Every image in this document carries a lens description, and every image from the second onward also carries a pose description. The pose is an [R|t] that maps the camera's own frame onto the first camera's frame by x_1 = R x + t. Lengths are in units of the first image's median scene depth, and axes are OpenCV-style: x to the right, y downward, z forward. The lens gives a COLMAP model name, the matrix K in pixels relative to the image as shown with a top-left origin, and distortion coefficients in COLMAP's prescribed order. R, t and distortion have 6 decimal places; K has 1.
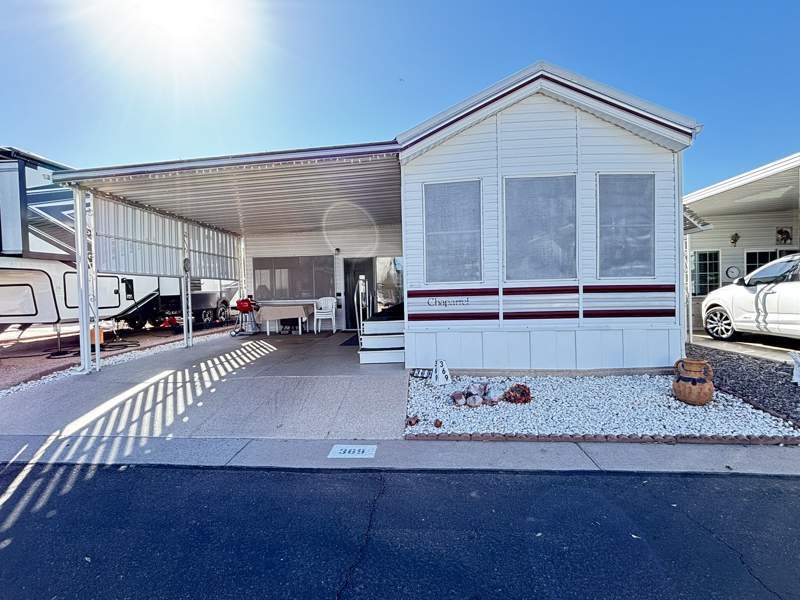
lens RADIAL K [[397.3, 0, 400.3], [0, 397.3, 297.7], [0, 0, 1]] dist [0.000737, -0.000080]
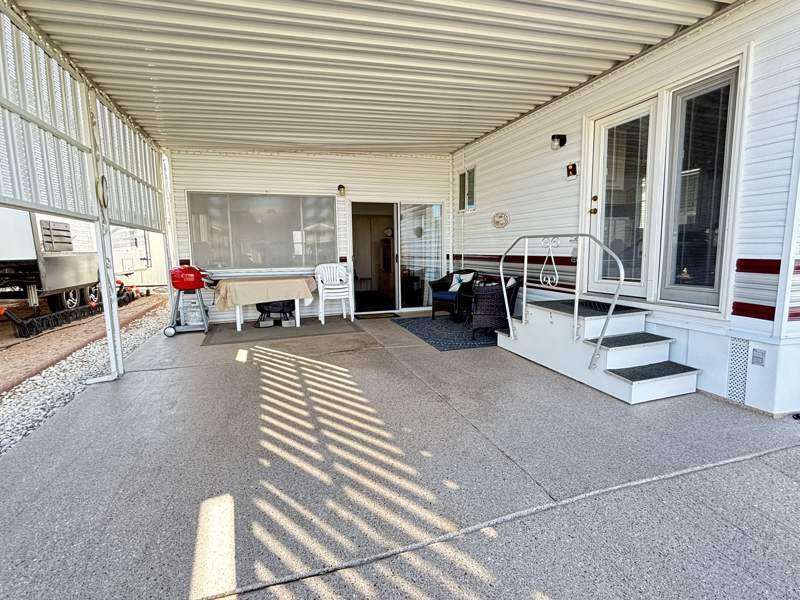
lens RADIAL K [[397.3, 0, 400.6], [0, 397.3, 300.9], [0, 0, 1]] dist [0.000737, -0.000080]
pose [[0.925292, -0.037016, 0.377445, -0.328402], [-0.002595, 0.994584, 0.103902, -0.008516], [-0.379246, -0.097119, 0.920185, 0.386435]]
